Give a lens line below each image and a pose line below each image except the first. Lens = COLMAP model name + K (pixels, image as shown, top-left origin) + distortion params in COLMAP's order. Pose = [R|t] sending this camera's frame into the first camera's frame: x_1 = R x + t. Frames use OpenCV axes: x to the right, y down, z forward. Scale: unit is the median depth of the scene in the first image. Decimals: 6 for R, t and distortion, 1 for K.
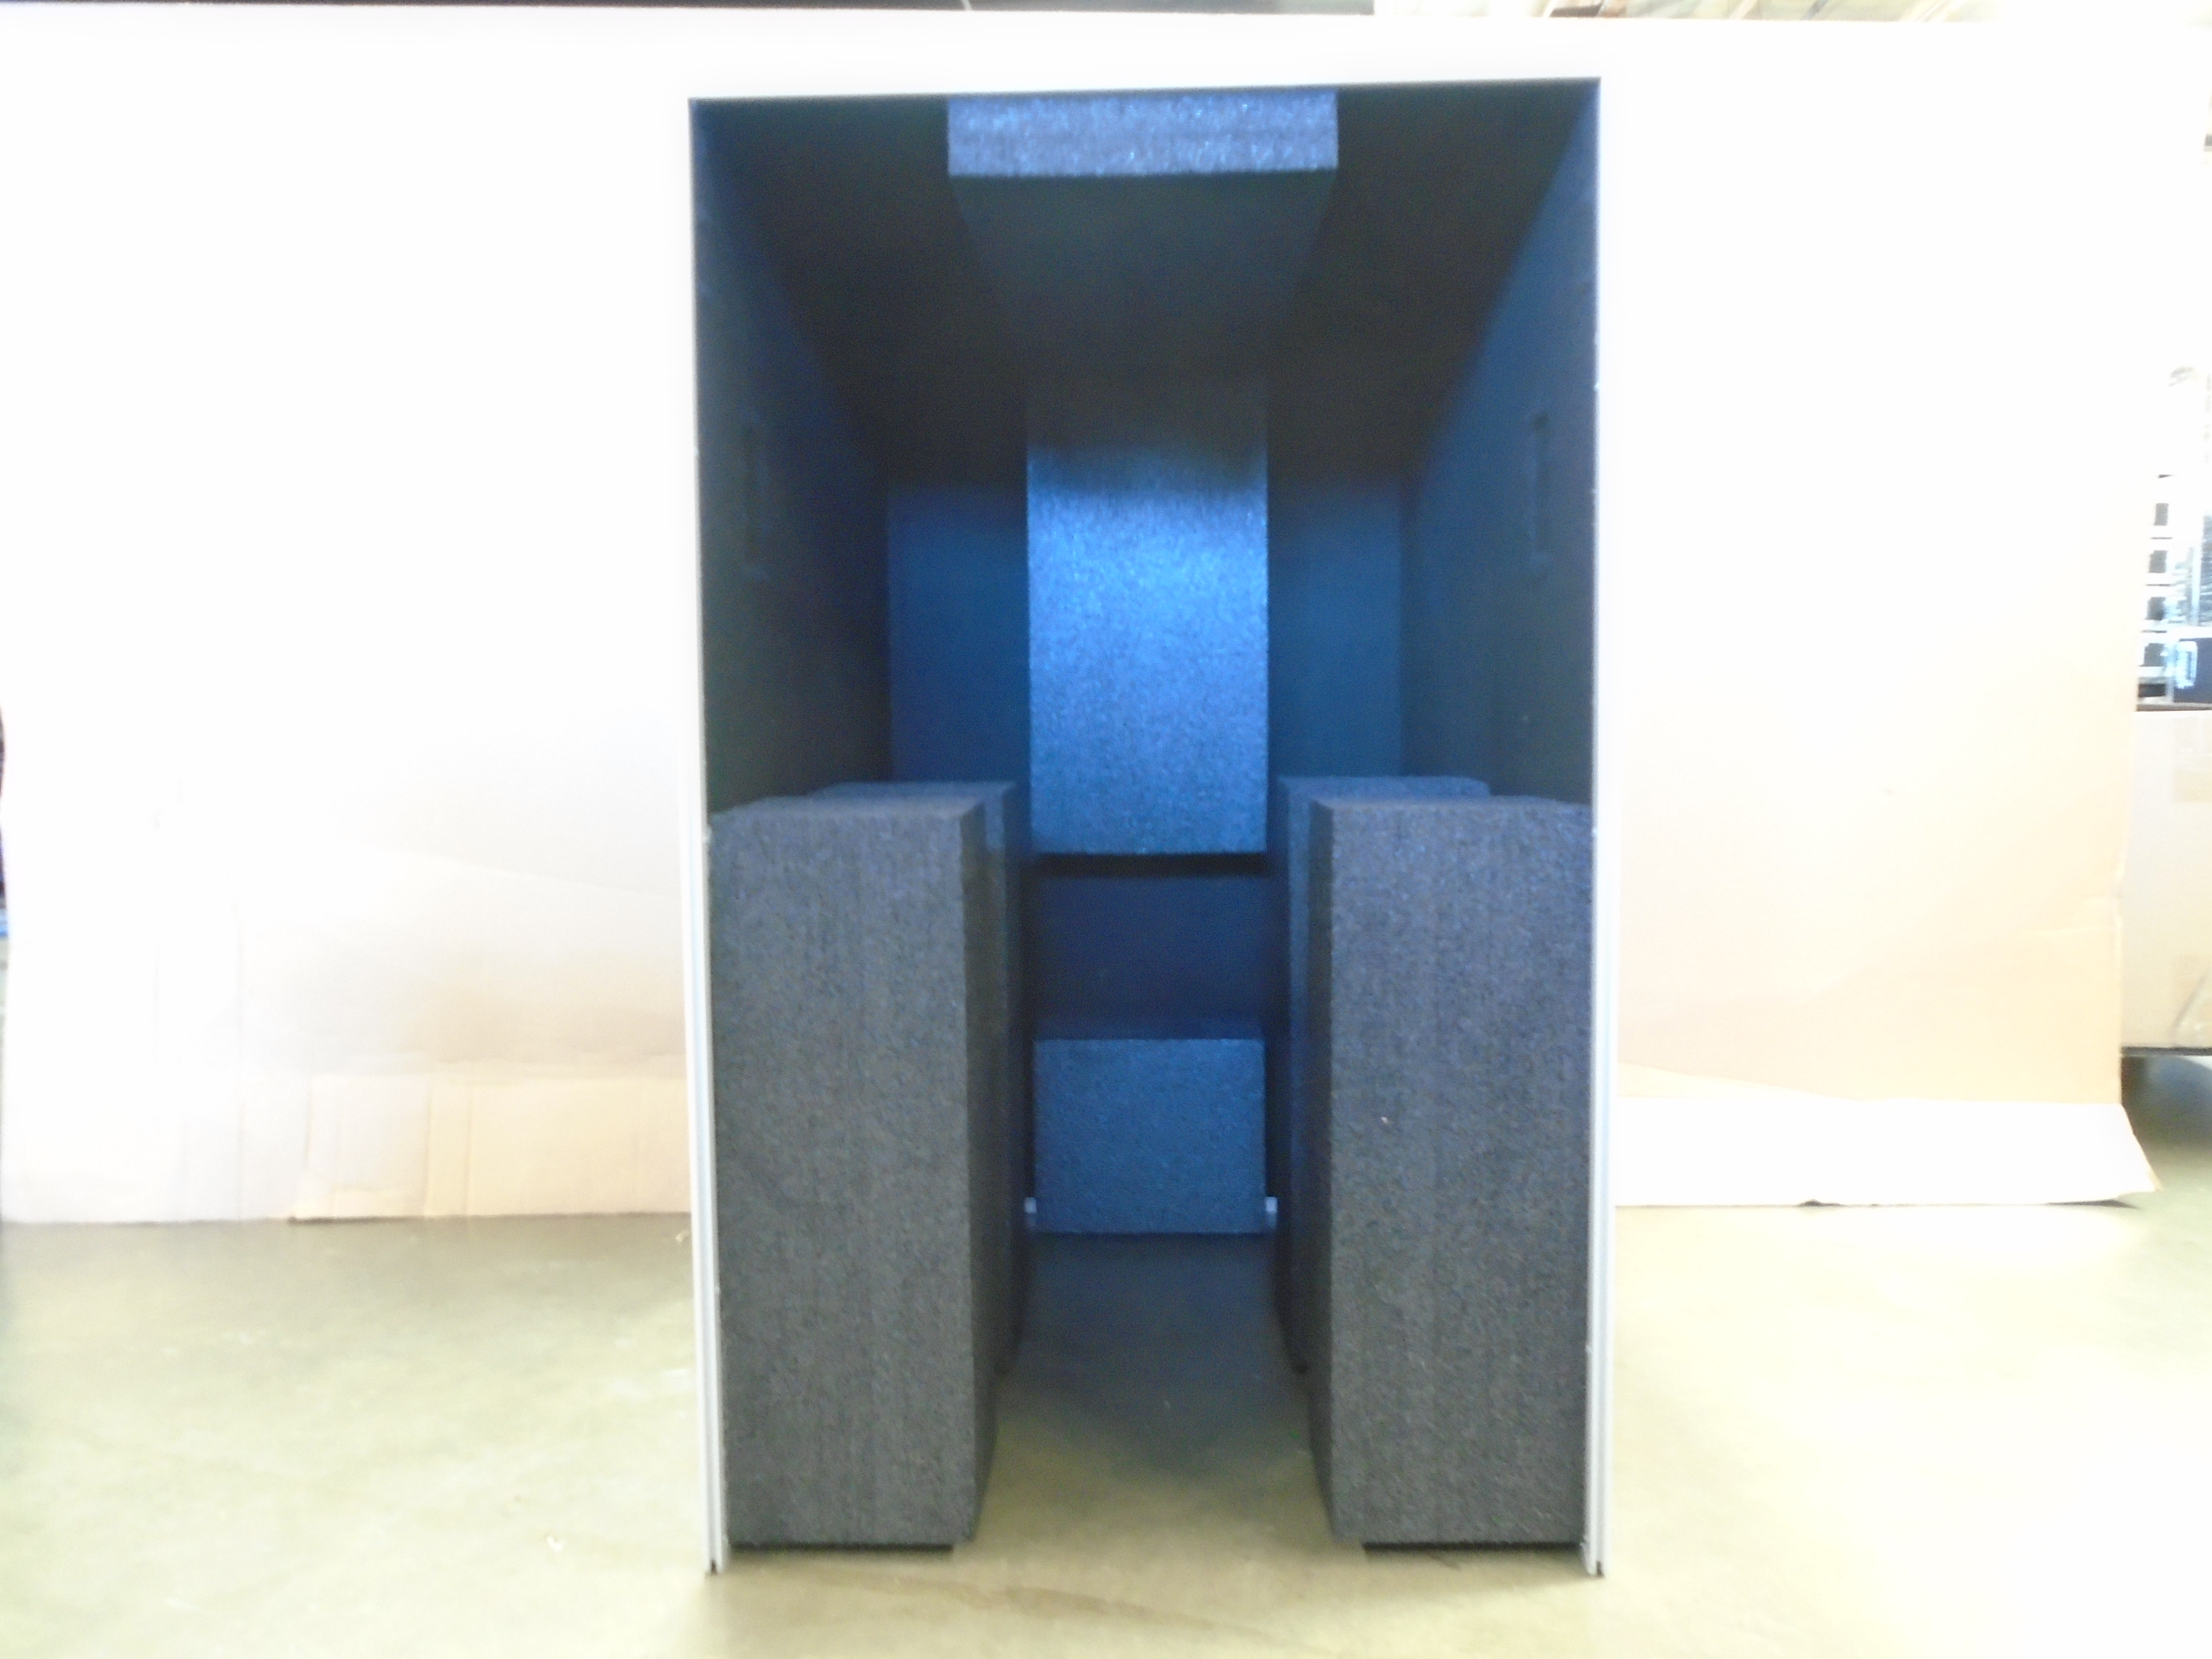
lens RADIAL K [[1703.0, 0, 1130.2], [0, 1703.0, 876.5], [0, 0, 1]] dist [-0.006720, -0.001575]
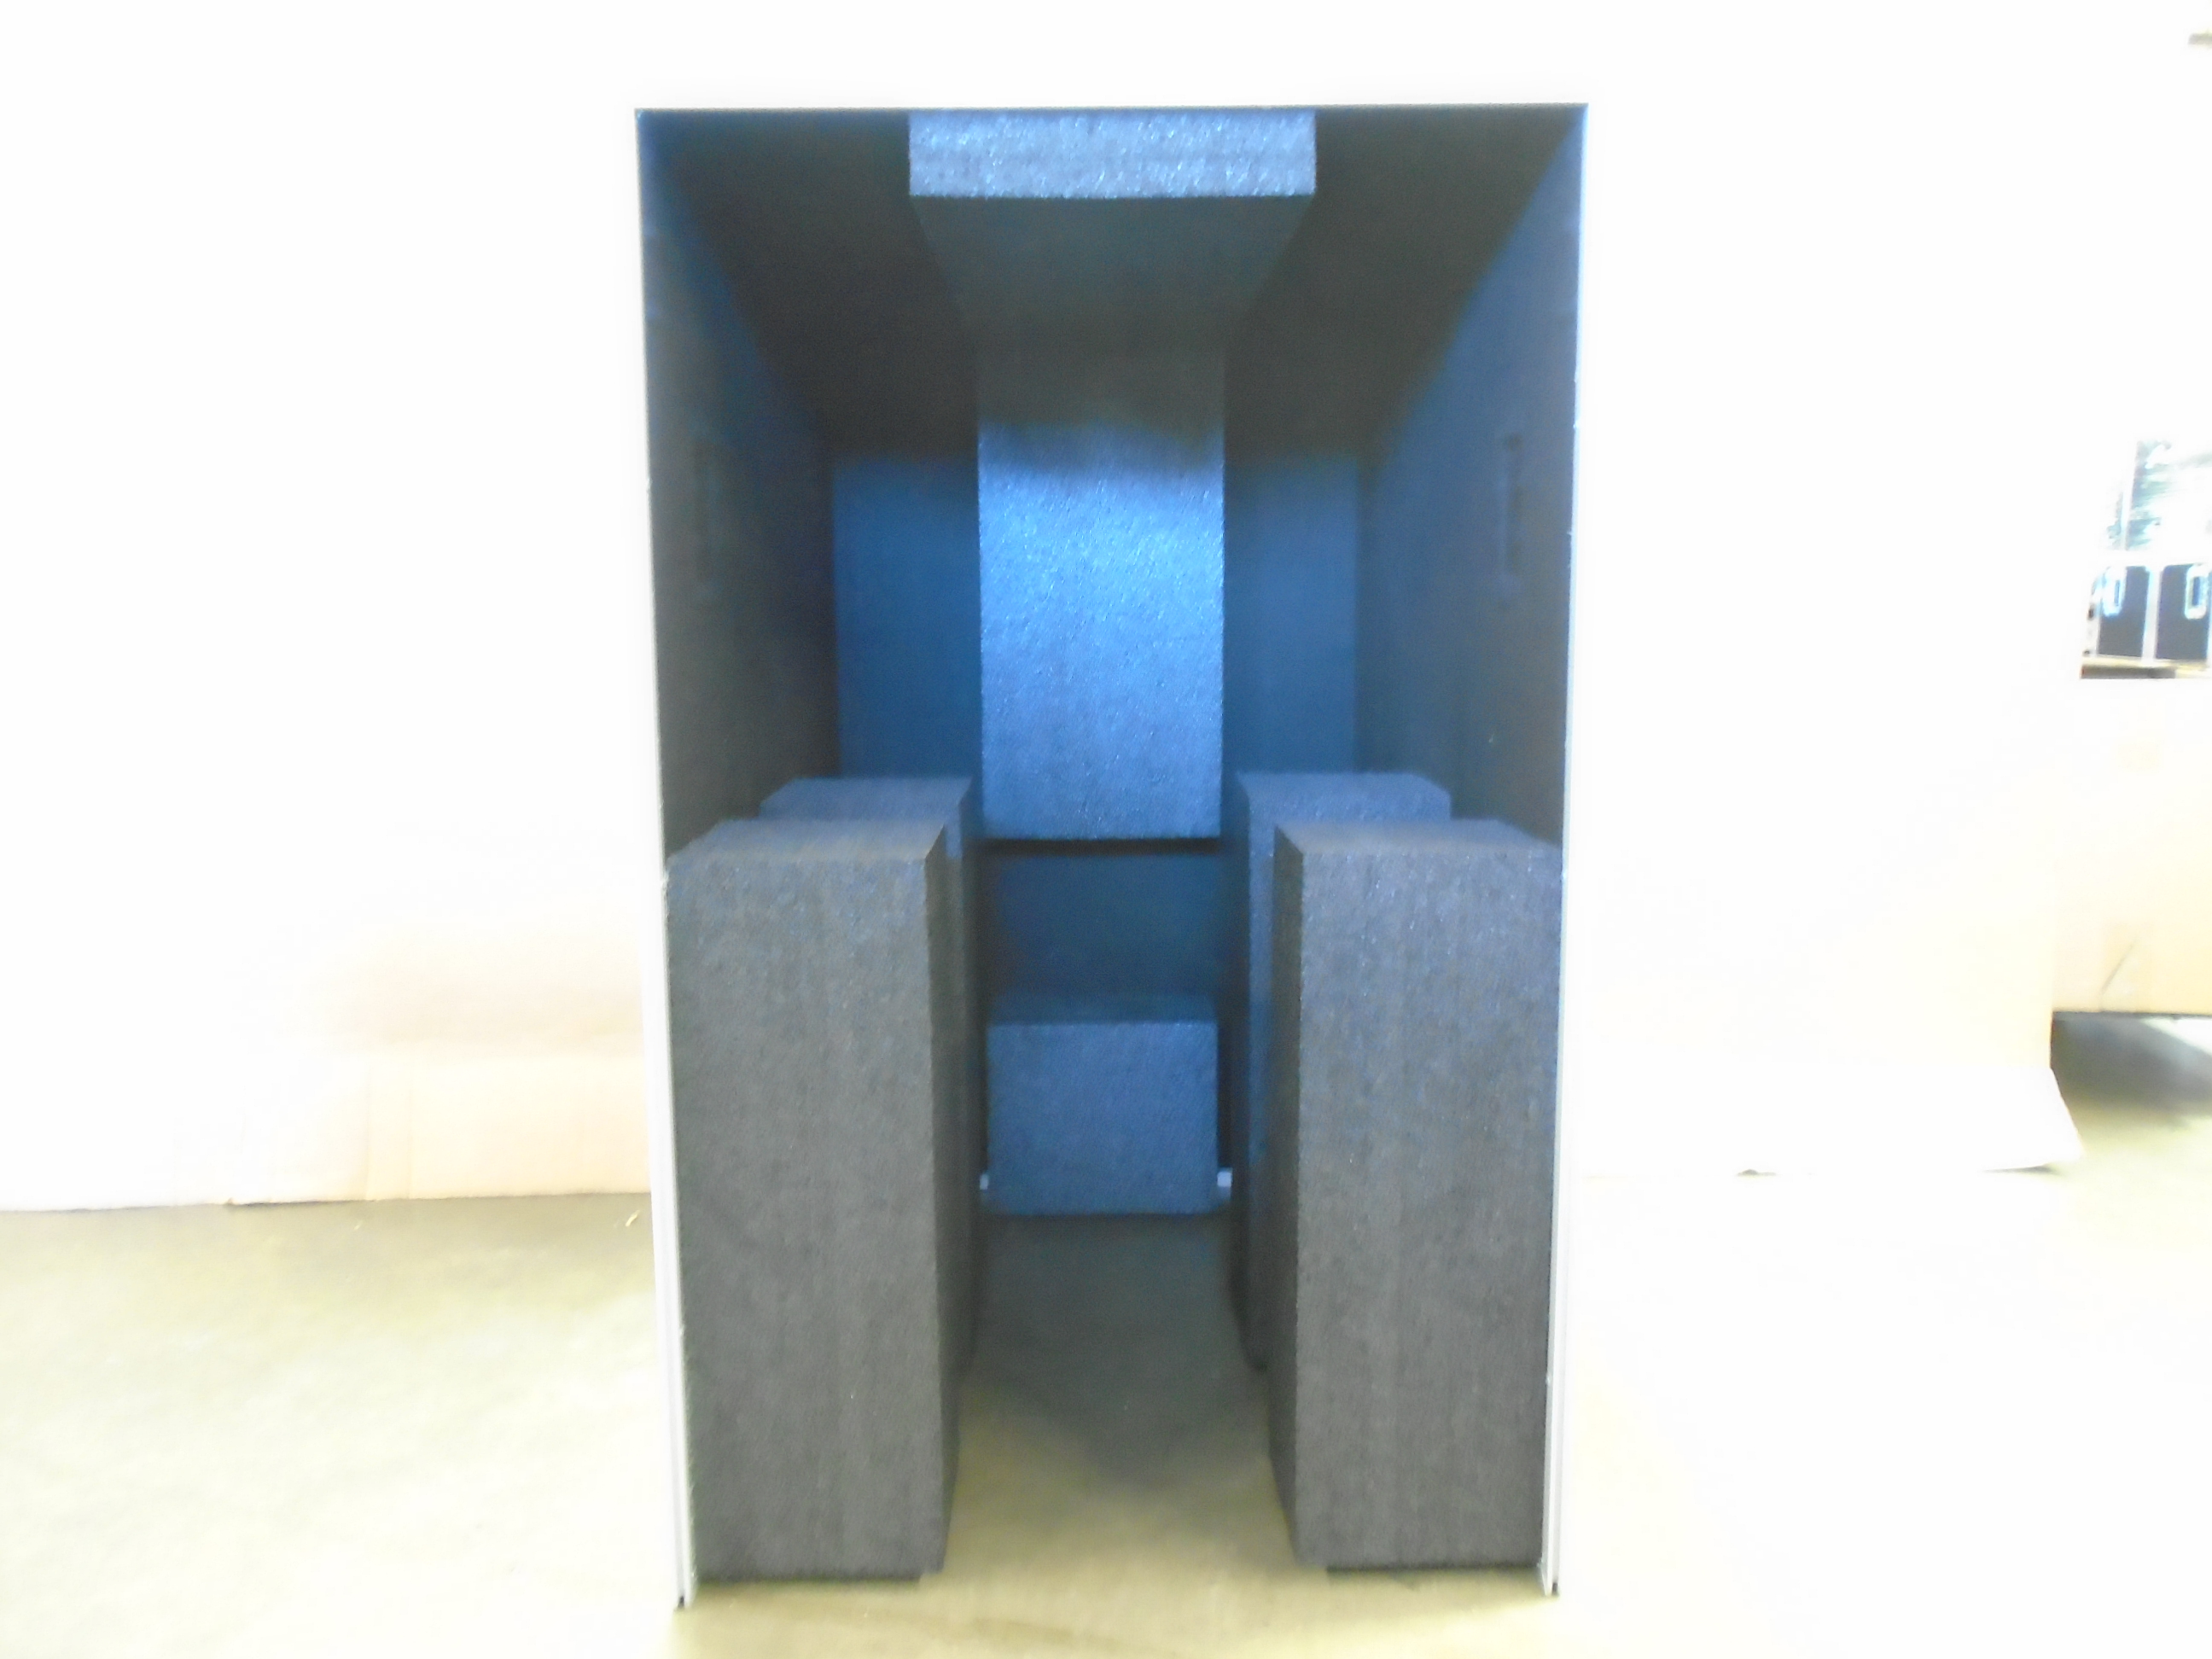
lens RADIAL K [[1703.0, 0, 1115.4], [0, 1703.0, 832.2], [0, 0, 1]] dist [-0.006720, -0.001575]
pose [[0.999233, -0.001175, 0.039148, -0.028104], [-0.001321, 0.997970, 0.063666, -0.111309], [-0.039144, -0.063669, 0.997203, 0.017848]]
